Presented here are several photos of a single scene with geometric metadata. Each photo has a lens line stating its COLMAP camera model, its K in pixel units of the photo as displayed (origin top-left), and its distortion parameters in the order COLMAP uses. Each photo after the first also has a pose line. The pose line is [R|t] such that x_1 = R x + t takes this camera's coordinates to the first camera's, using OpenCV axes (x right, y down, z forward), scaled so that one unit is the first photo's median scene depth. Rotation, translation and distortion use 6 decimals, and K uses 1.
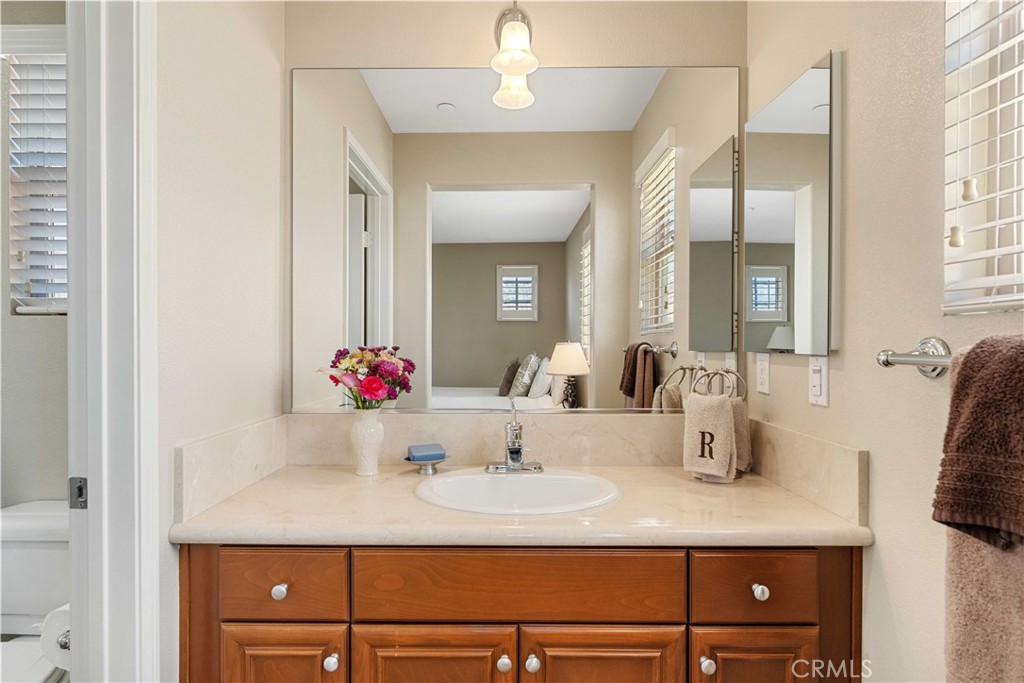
lens RADIAL K [[537.7, 0, 508.0], [0, 537.7, 354.6], [0, 0, 1]] dist [-0.004636, -0.000186]
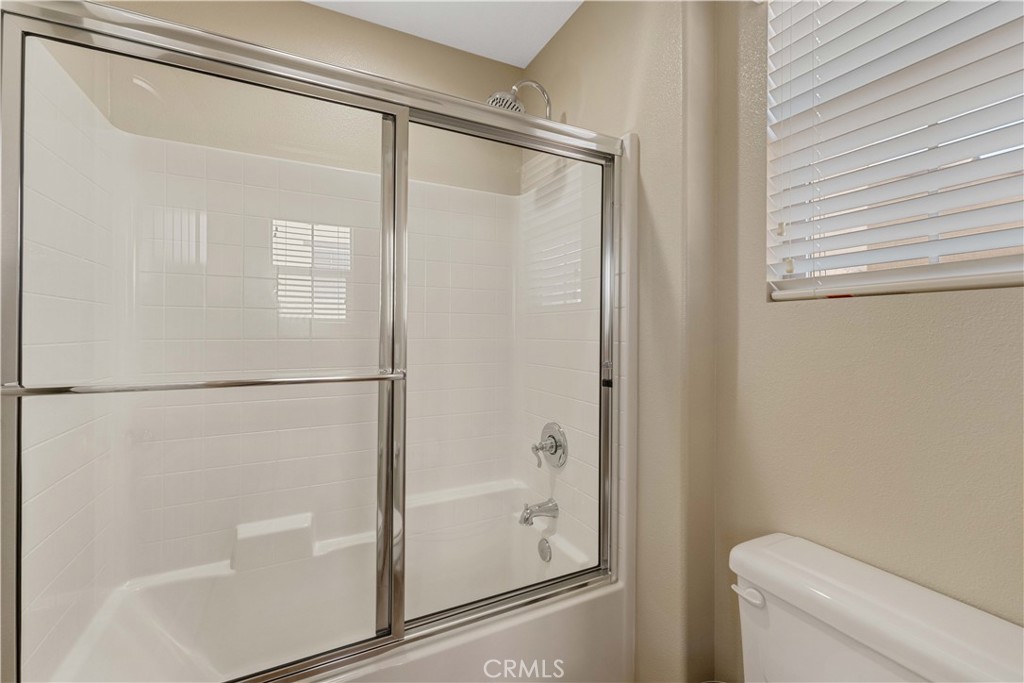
lens RADIAL K [[425.1, 0, 502.6], [0, 425.1, 331.2], [0, 0, 1]] dist [0.000153, 0.000115]
pose [[0.452265, 0.001517, -0.891882, -0.655003], [-0.019377, 0.999779, -0.008125, -0.017381], [0.891673, 0.020956, 0.452194, 0.412629]]
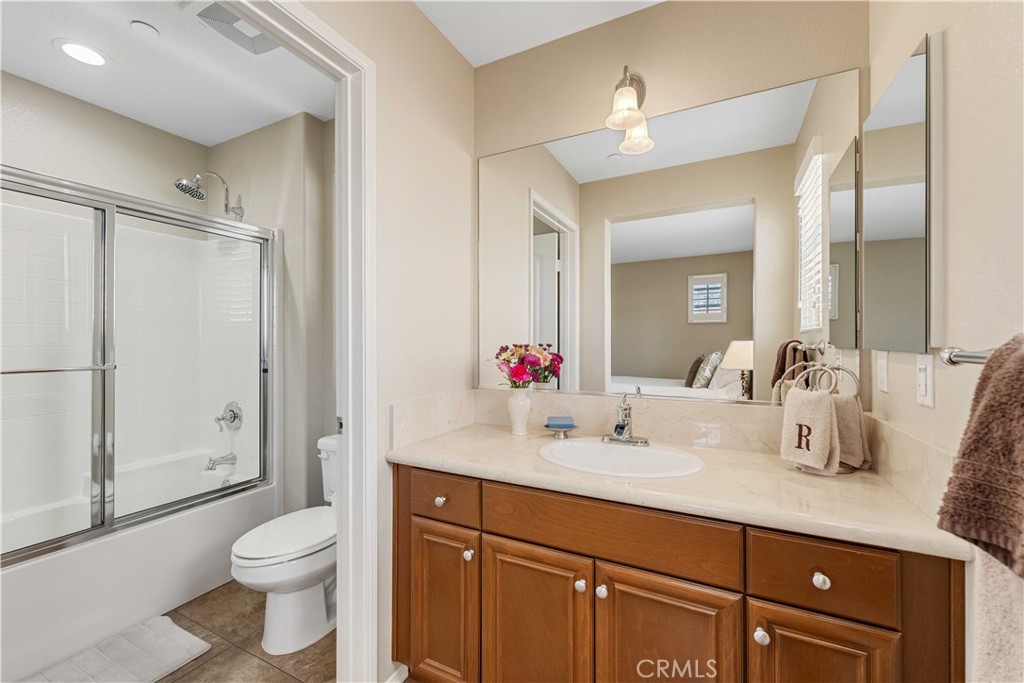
lens RADIAL K [[413.6, 0, 500.4], [0, 413.6, 346.8], [0, 0, 1]] dist [-0.000822, 0.000000]
pose [[0.892859, 0.003296, -0.450324, 0.203303], [-0.007315, 0.999947, -0.007185, 0.000792], [0.450276, 0.009710, 0.892836, 0.003600]]
